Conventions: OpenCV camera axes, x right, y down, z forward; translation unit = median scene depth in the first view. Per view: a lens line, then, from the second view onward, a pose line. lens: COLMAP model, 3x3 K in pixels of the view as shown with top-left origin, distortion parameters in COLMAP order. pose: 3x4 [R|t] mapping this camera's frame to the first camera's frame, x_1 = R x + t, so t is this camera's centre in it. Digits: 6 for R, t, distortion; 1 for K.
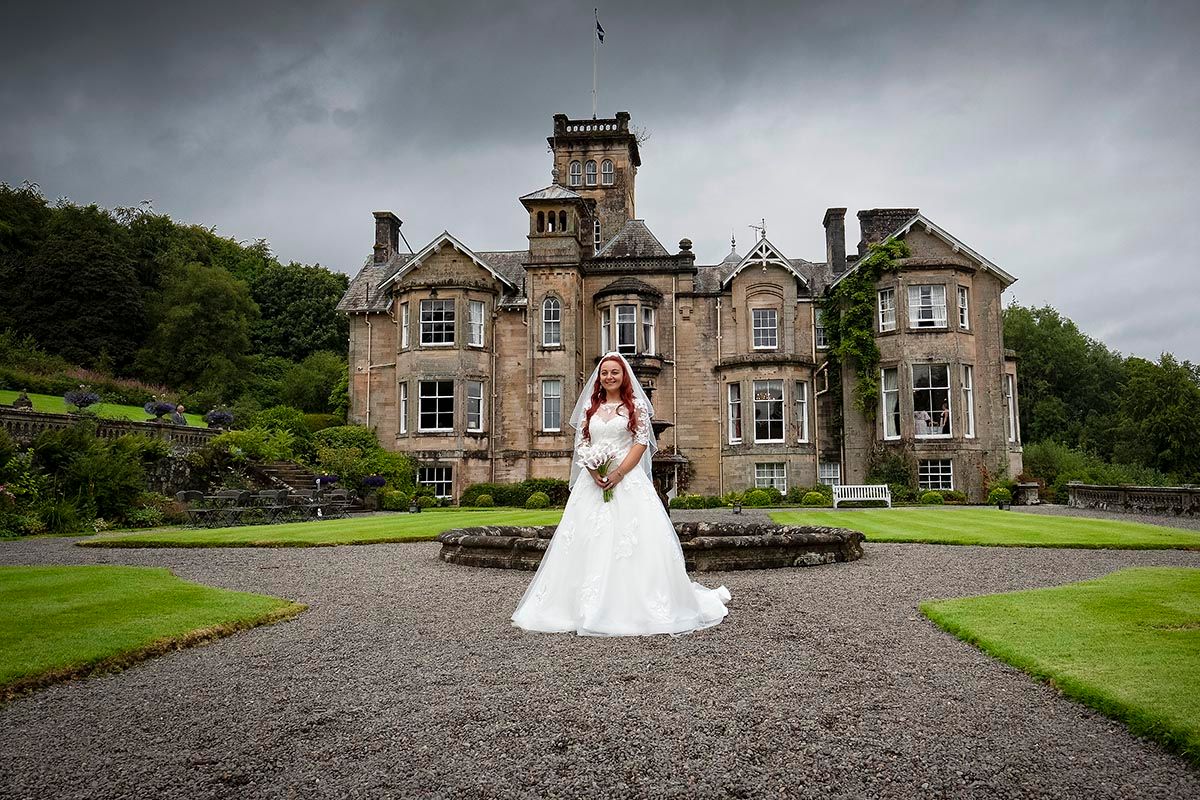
lens RADIAL K [[880.3, 0, 666.6], [0, 880.3, 393.6], [0, 0, 1]] dist [-0.010698, 0.007179]
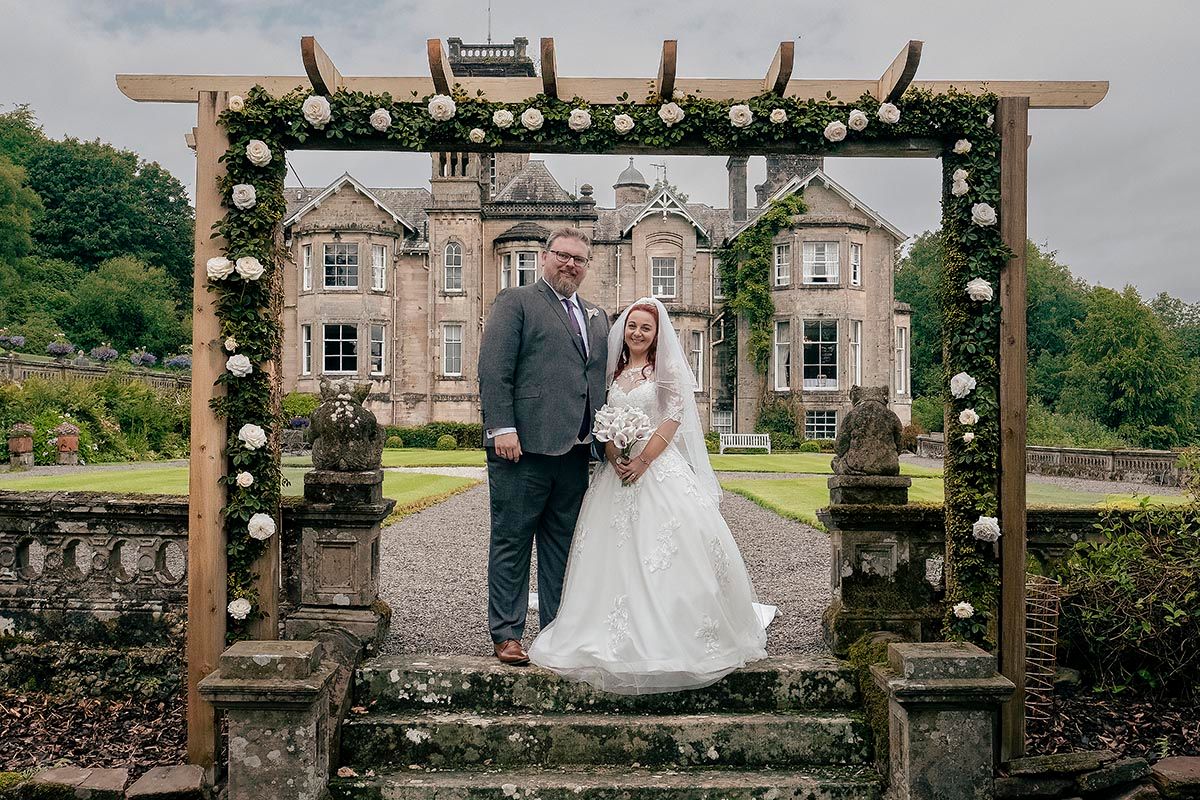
lens RADIAL K [[1156.0, 0, 569.3], [0, 1156.0, 417.7], [0, 0, 1]] dist [-0.014452, 0.000000]
pose [[0.999314, 0.017927, 0.032393, -0.037116], [-0.020930, 0.995269, 0.094876, -0.038243], [-0.030539, -0.095489, 0.994962, -0.337493]]
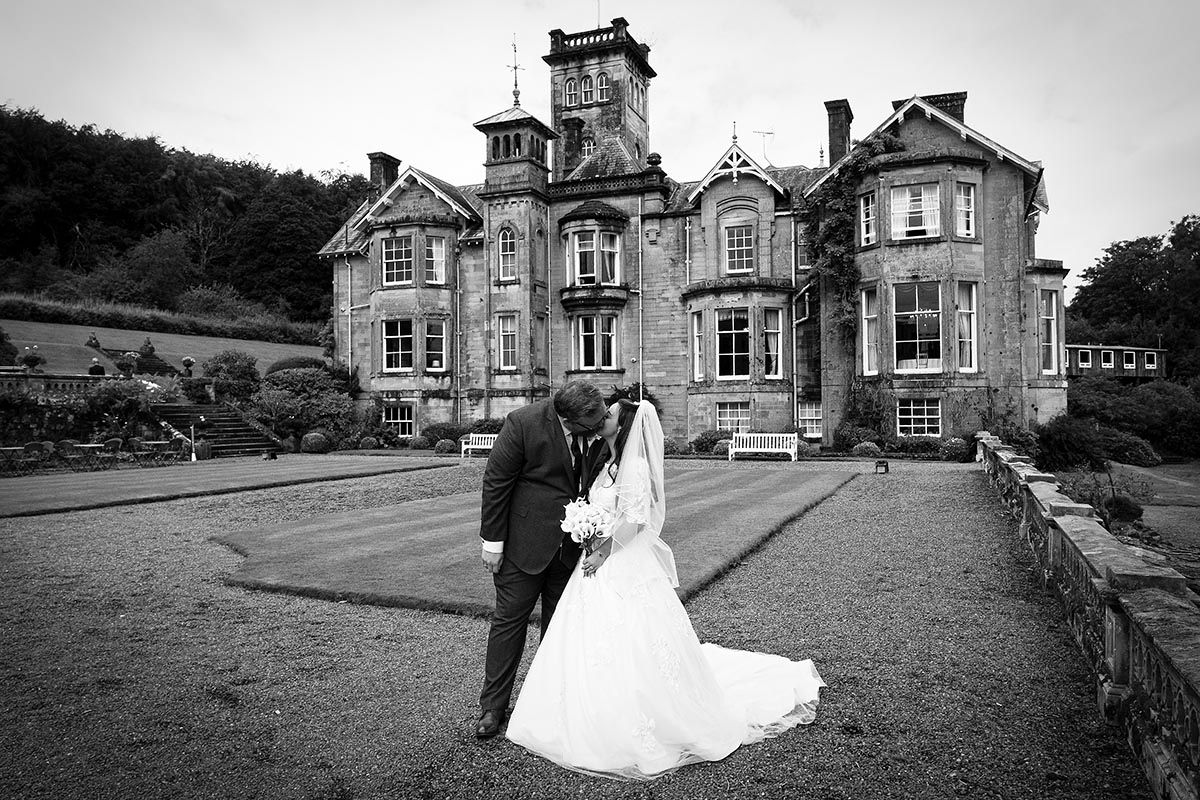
lens RADIAL K [[851.4, 0, 604.1], [0, 851.4, 401.1], [0, 0, 1]] dist [-0.012055, 0.000403]
pose [[0.954893, -0.001207, -0.296948, 0.239690], [0.028979, 0.995598, 0.089139, -0.002568], [0.295533, -0.093724, 0.950724, 0.141543]]
